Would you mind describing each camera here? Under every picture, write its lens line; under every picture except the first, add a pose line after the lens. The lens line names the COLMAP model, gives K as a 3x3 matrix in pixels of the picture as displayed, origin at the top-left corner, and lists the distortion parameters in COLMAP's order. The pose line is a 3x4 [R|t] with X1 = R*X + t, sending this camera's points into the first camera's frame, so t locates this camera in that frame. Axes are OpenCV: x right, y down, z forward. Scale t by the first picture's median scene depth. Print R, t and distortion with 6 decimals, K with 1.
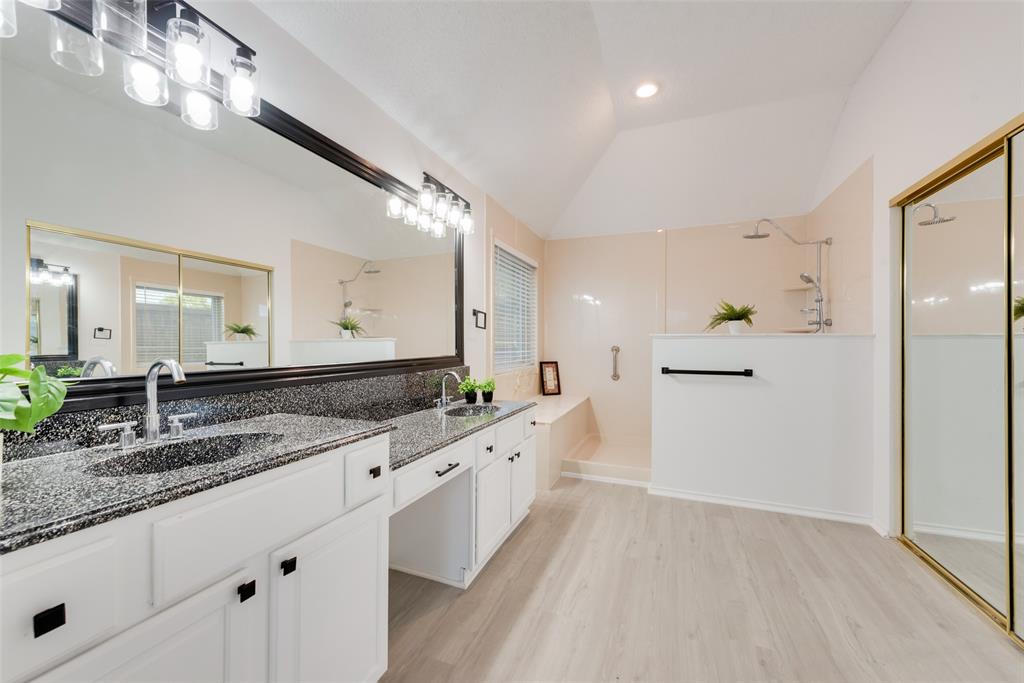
lens RADIAL K [[403.8, 0, 511.5], [0, 403.8, 342.9], [0, 0, 1]] dist [0.002265, -0.001065]
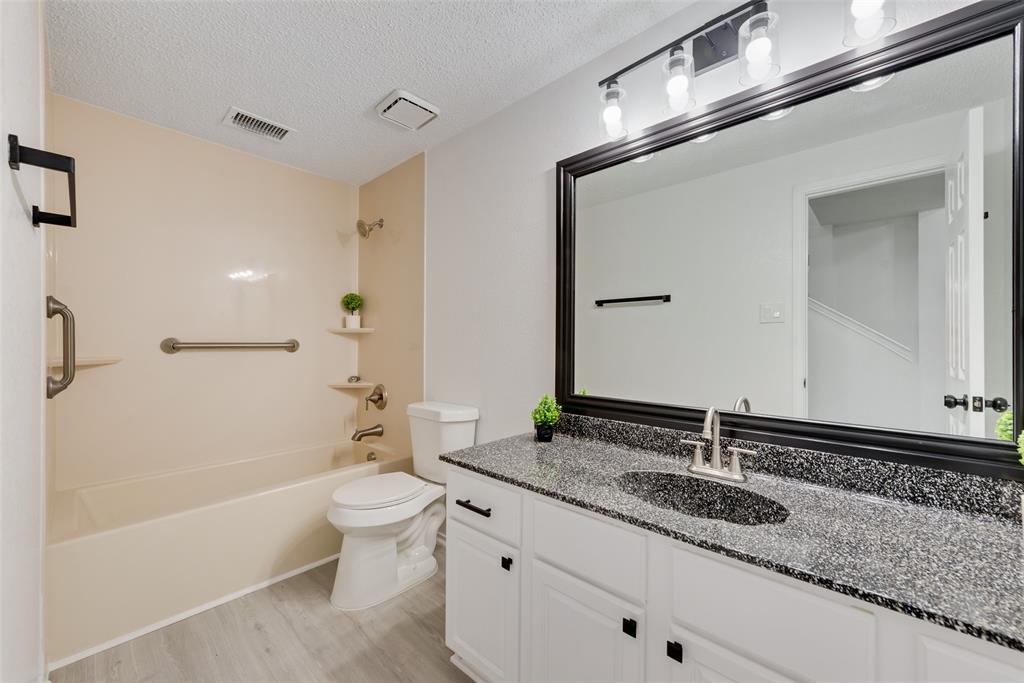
lens RADIAL K [[403.8, 0, 512.7], [0, 403.8, 342.0], [0, 0, 1]] dist [0.002265, -0.001065]
pose [[-0.377548, -0.003040, -0.925985, 0.378292], [-0.002687, 0.999994, -0.002187, -0.110217], [0.925986, 0.001662, -0.377554, 0.948763]]
